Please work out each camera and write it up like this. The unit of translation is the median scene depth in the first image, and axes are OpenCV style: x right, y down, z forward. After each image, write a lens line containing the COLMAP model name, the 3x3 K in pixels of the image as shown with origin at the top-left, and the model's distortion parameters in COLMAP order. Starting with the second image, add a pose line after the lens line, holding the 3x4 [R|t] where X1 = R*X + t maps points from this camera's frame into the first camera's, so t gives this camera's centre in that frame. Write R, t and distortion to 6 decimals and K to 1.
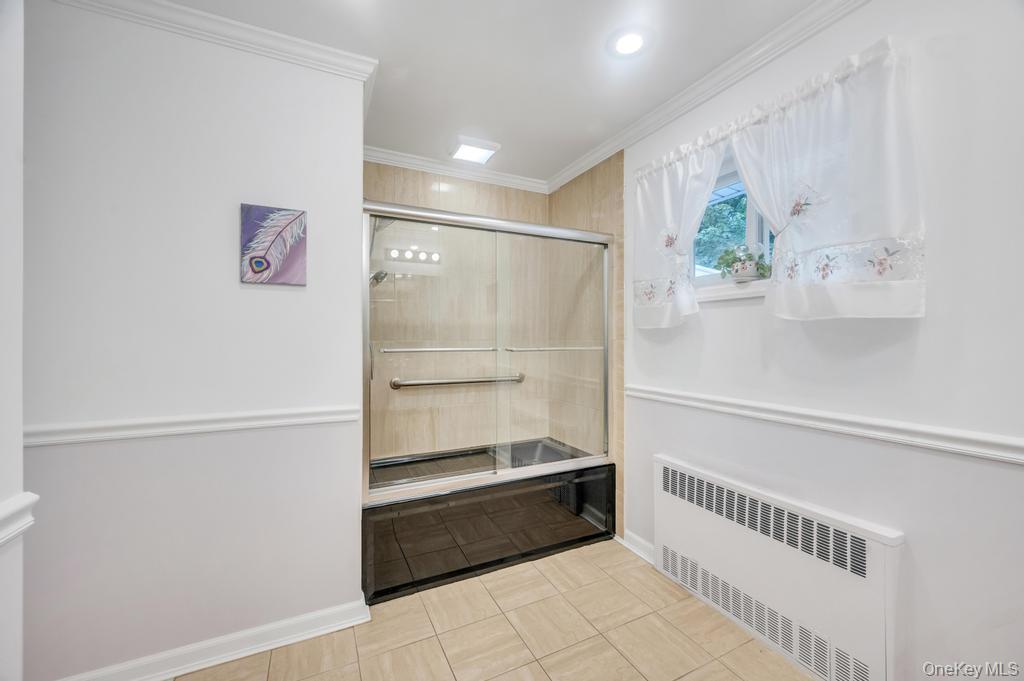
lens RADIAL K [[408.0, 0, 513.5], [0, 408.0, 339.4], [0, 0, 1]] dist [-0.001829, 0.000080]
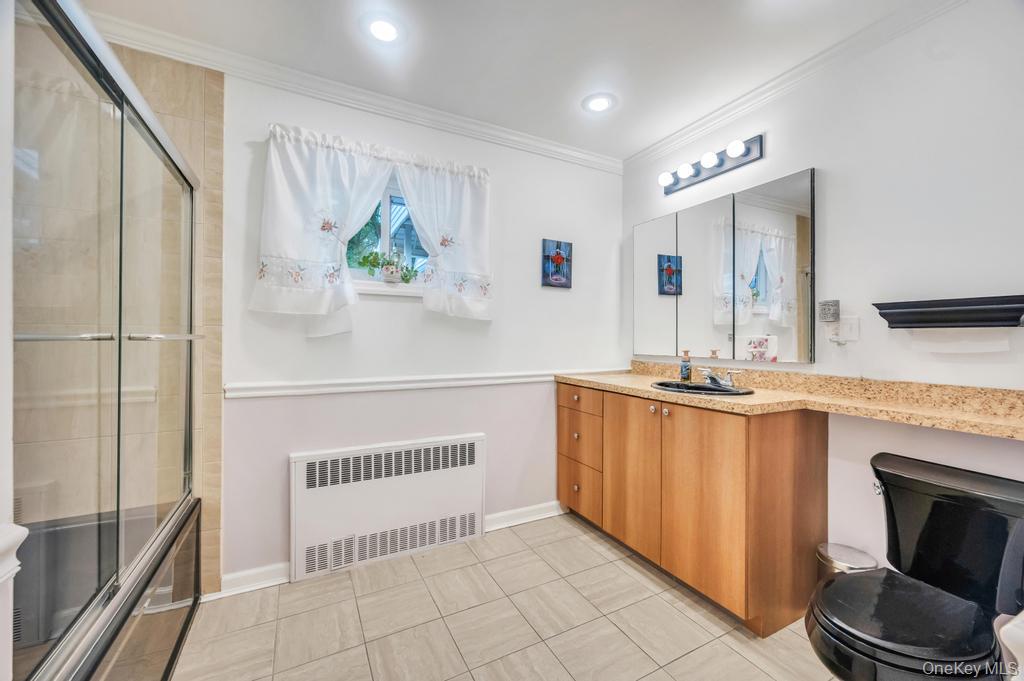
lens RADIAL K [[408.0, 0, 514.5], [0, 408.0, 338.6], [0, 0, 1]] dist [-0.001829, 0.000080]
pose [[-0.039447, 0.001167, 0.999221, -0.637589], [-0.004761, 0.999988, -0.001356, 0.028847], [-0.999210, -0.004810, -0.039441, 0.621001]]
